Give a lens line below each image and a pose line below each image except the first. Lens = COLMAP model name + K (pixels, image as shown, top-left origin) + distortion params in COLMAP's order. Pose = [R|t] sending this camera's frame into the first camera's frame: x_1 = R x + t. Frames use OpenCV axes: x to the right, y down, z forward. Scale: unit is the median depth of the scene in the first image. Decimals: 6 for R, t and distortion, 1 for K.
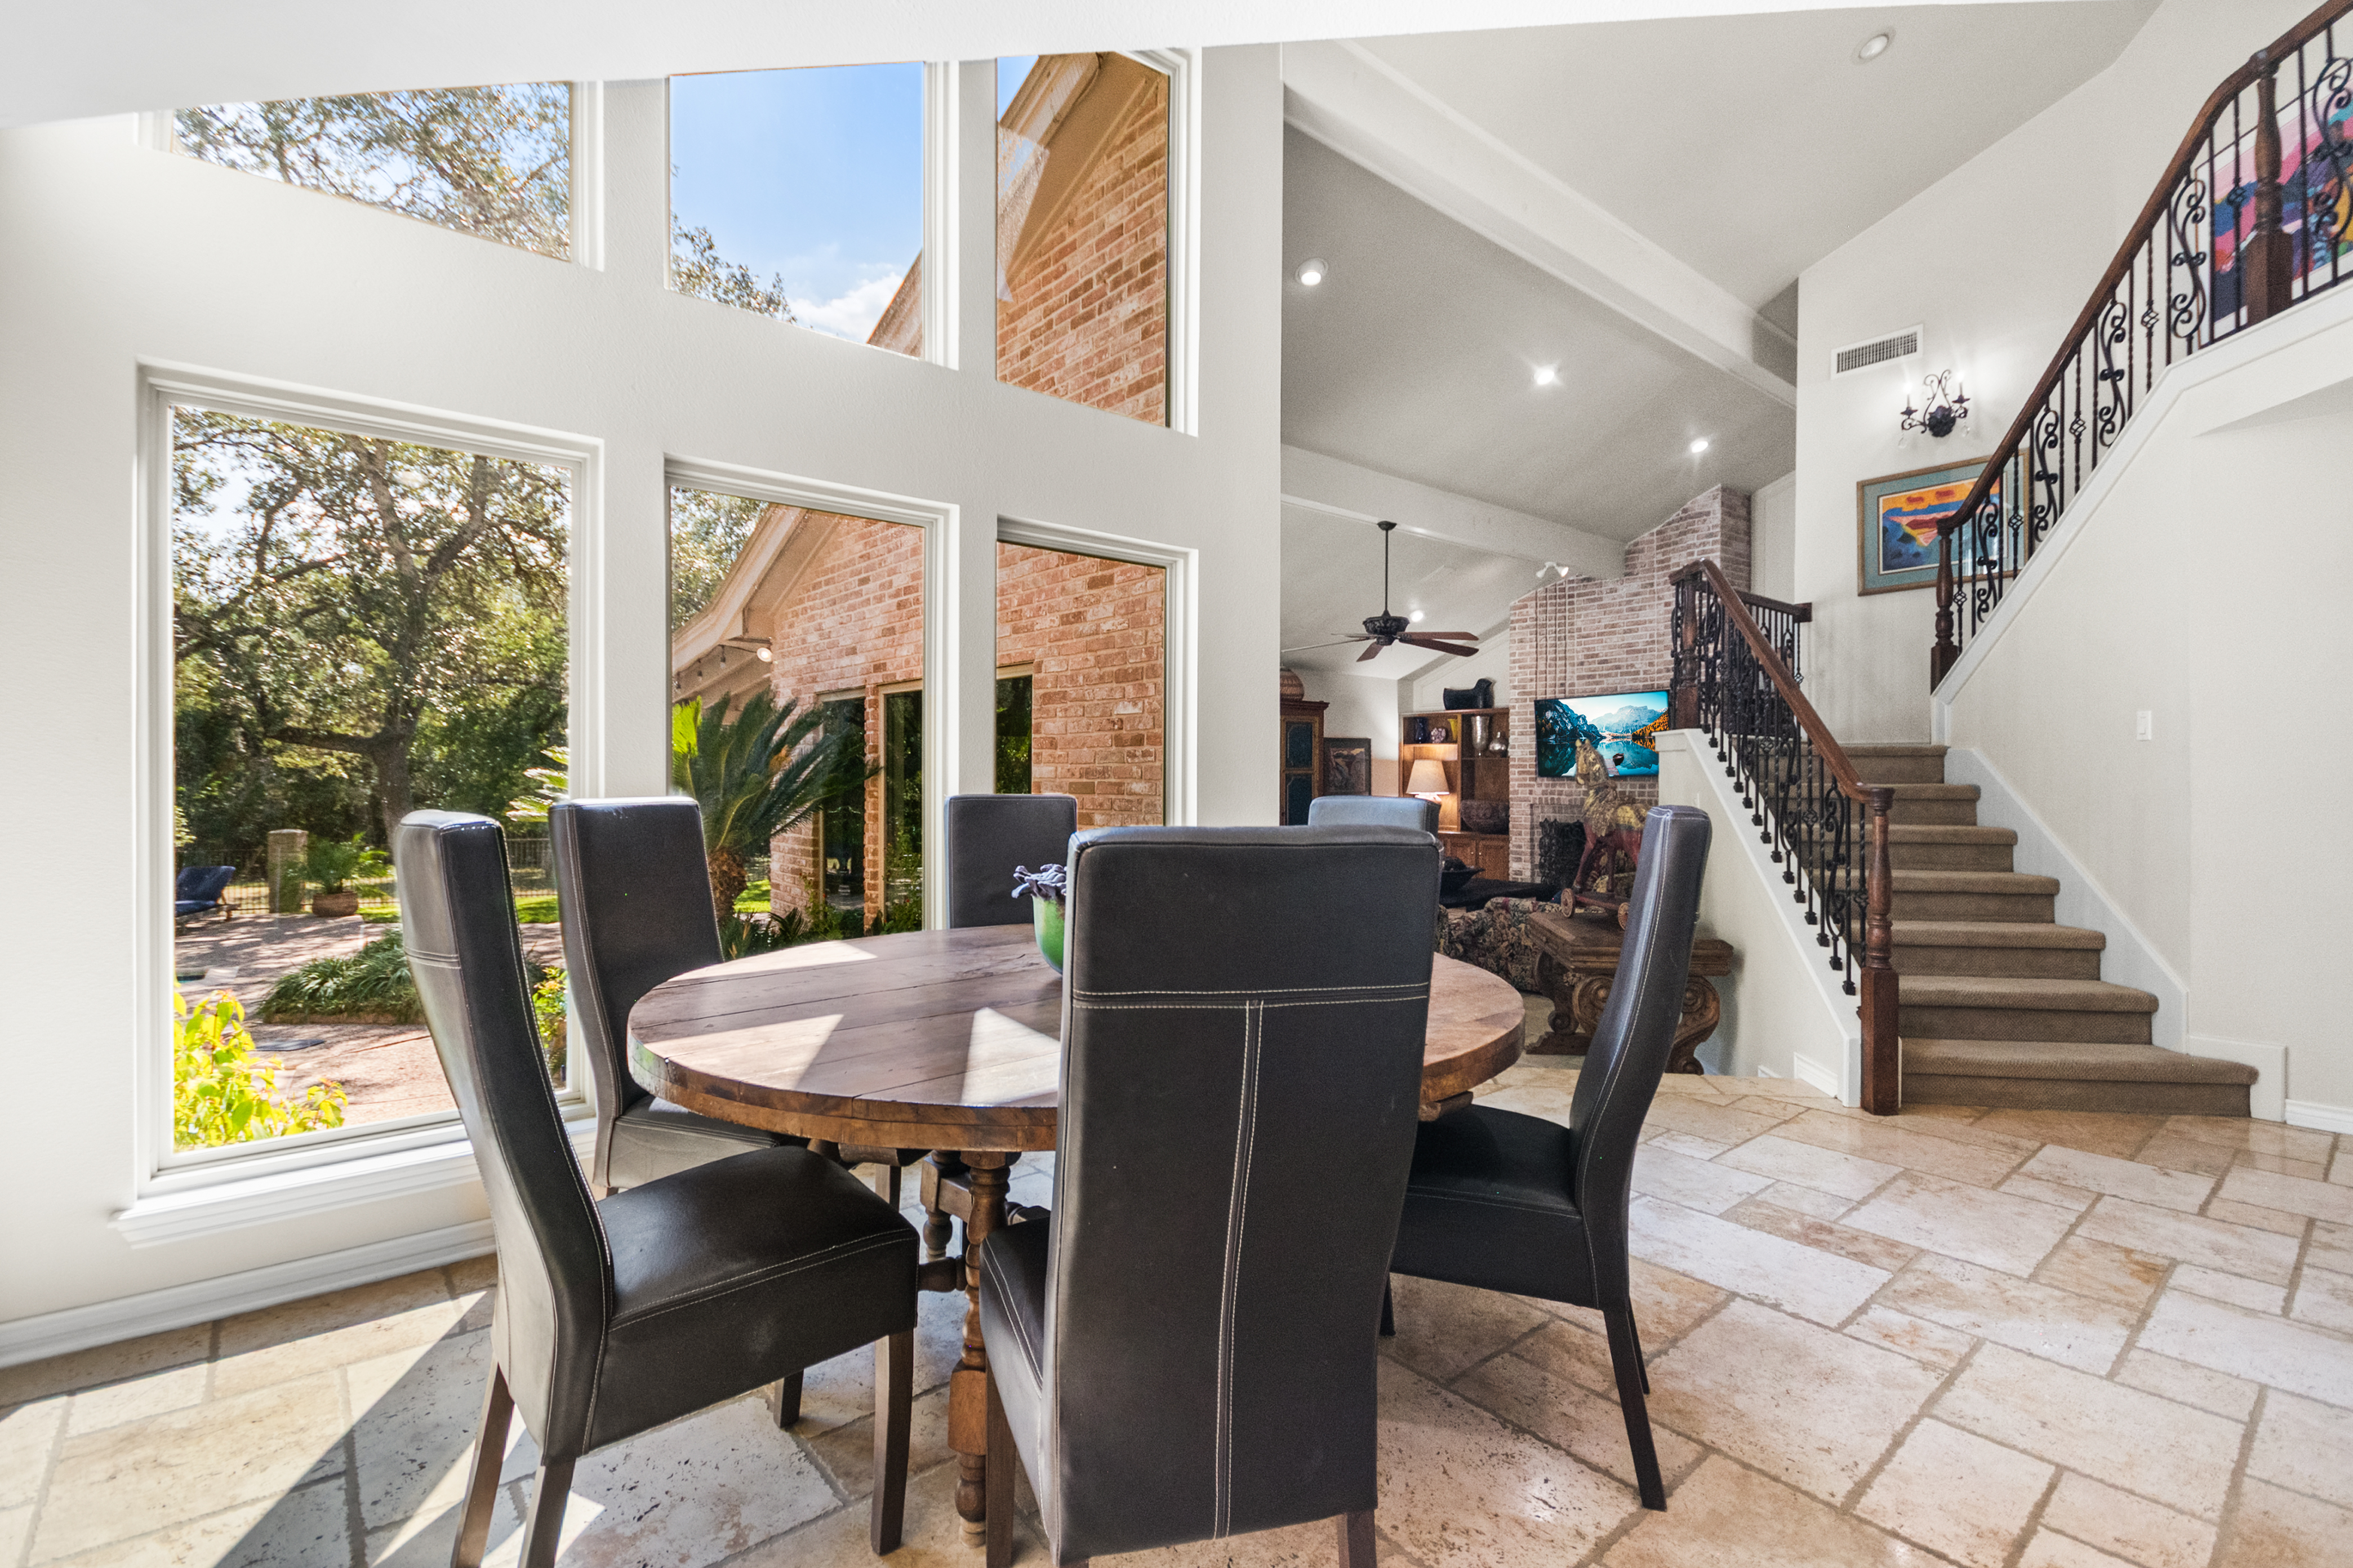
lens RADIAL K [[1054.9, 0, 1173.7], [0, 1054.9, 801.6], [0, 0, 1]] dist [0.000292, -0.000321]
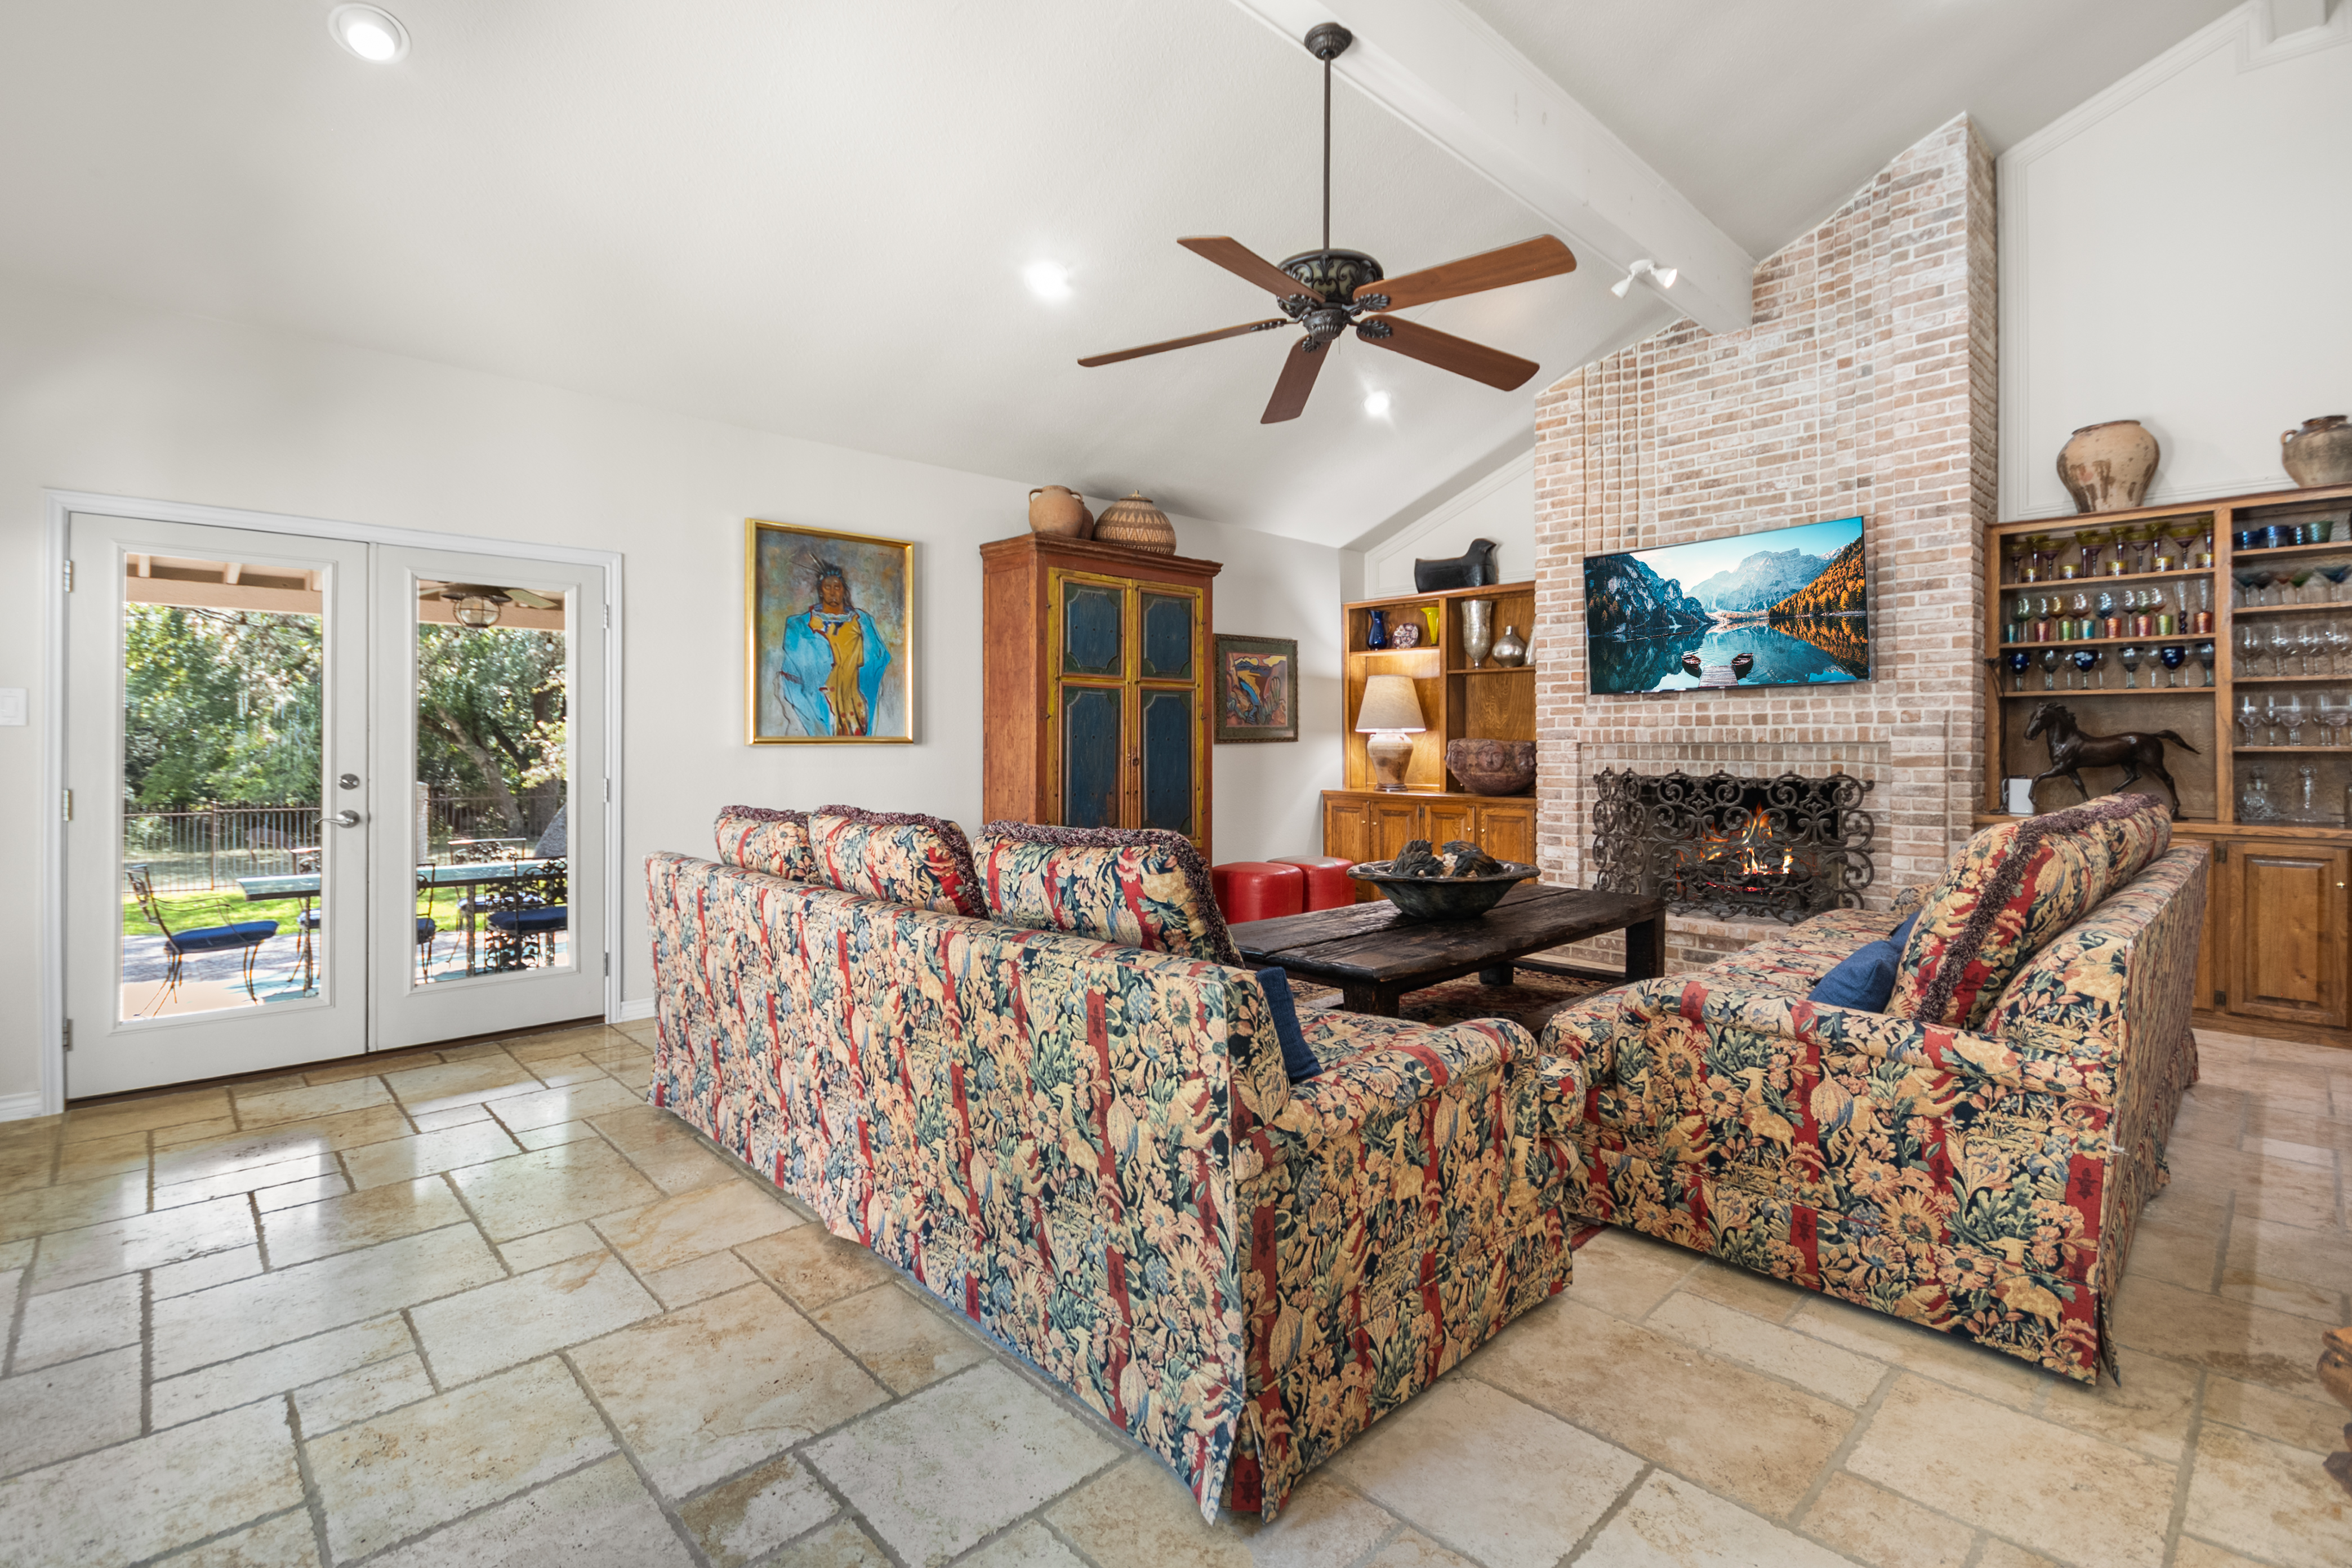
lens RADIAL K [[1076.5, 0, 1165.6], [0, 1076.5, 753.3], [0, 0, 1]] dist [0.001756, 0.000273]
pose [[0.998263, -0.003757, 0.058792, 0.084142], [0.004535, 0.999904, -0.013103, 0.014394], [-0.058737, 0.013346, 0.998184, 0.435829]]
